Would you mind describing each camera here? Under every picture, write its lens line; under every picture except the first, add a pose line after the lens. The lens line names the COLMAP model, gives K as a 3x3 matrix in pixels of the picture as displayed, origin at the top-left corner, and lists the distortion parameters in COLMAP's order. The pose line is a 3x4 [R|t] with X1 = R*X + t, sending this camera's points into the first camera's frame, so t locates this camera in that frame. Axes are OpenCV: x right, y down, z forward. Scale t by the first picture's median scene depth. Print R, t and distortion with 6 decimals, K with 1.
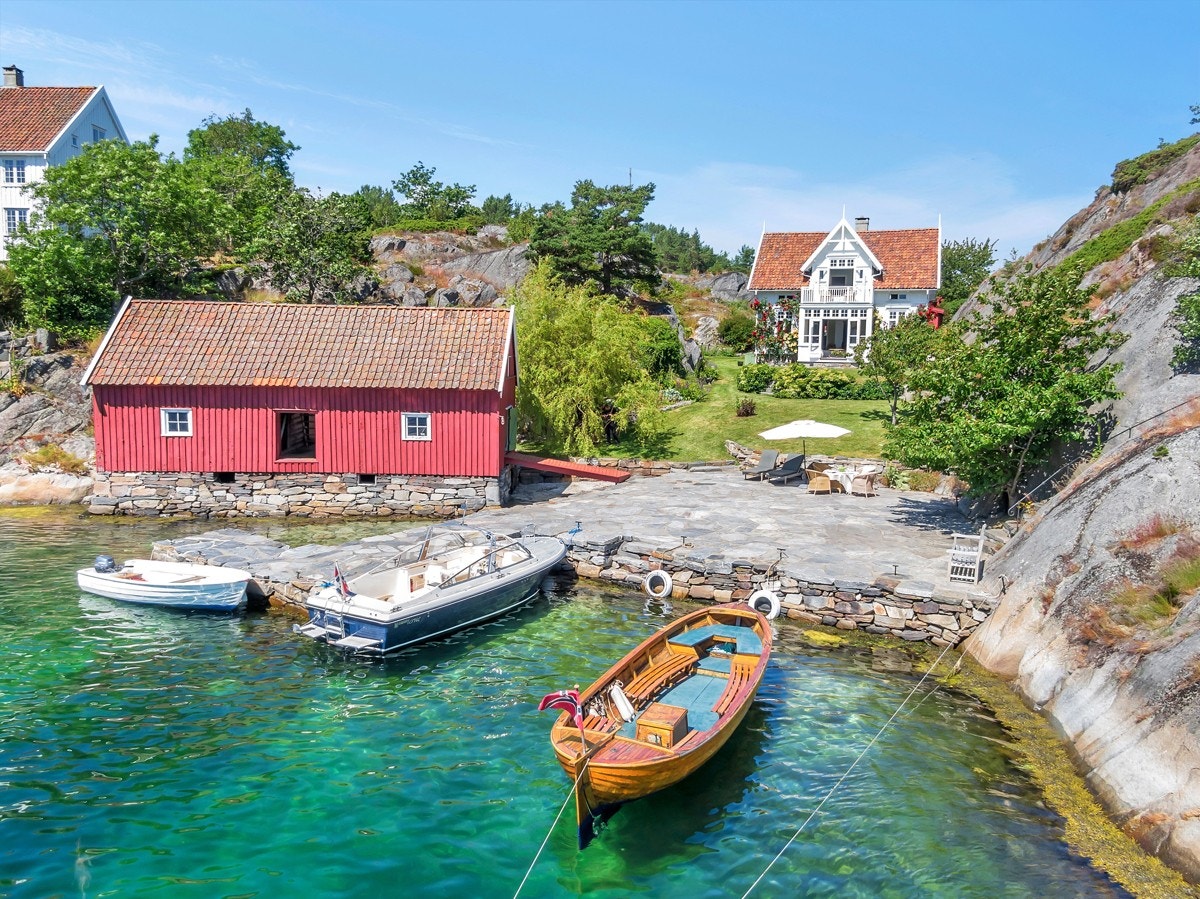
lens RADIAL K [[885.3, 0, 600.0], [0, 885.3, 449.5], [0, 0, 1]] dist [0.059051, -0.109883]
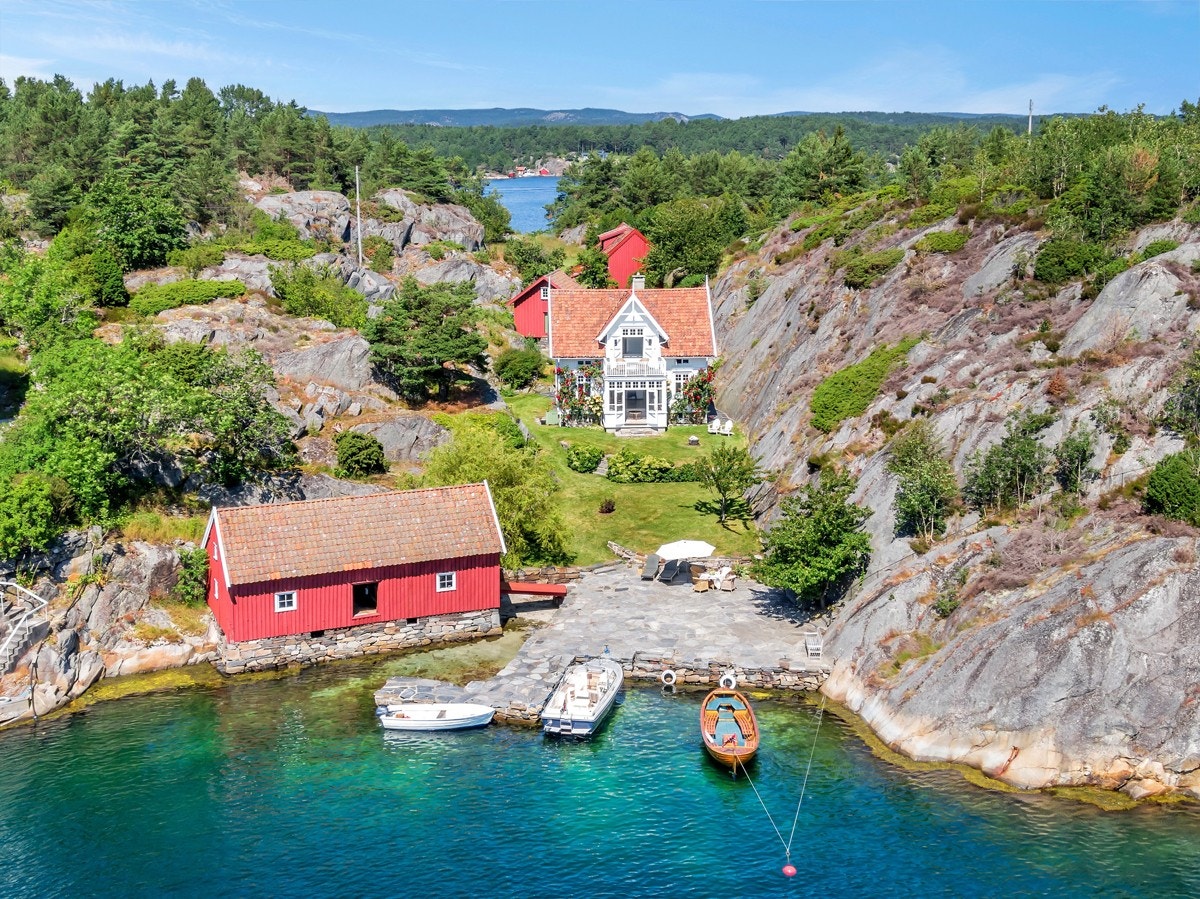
lens RADIAL K [[1409.0, 0, 600.0], [0, 1409.0, 449.5], [0, 0, 1]] dist [0.011625, -0.015869]
pose [[0.932740, -0.090445, 0.349021, -0.753012], [0.063920, 0.994172, 0.086807, -0.421872], [-0.354838, -0.058659, 0.933086, -1.212725]]
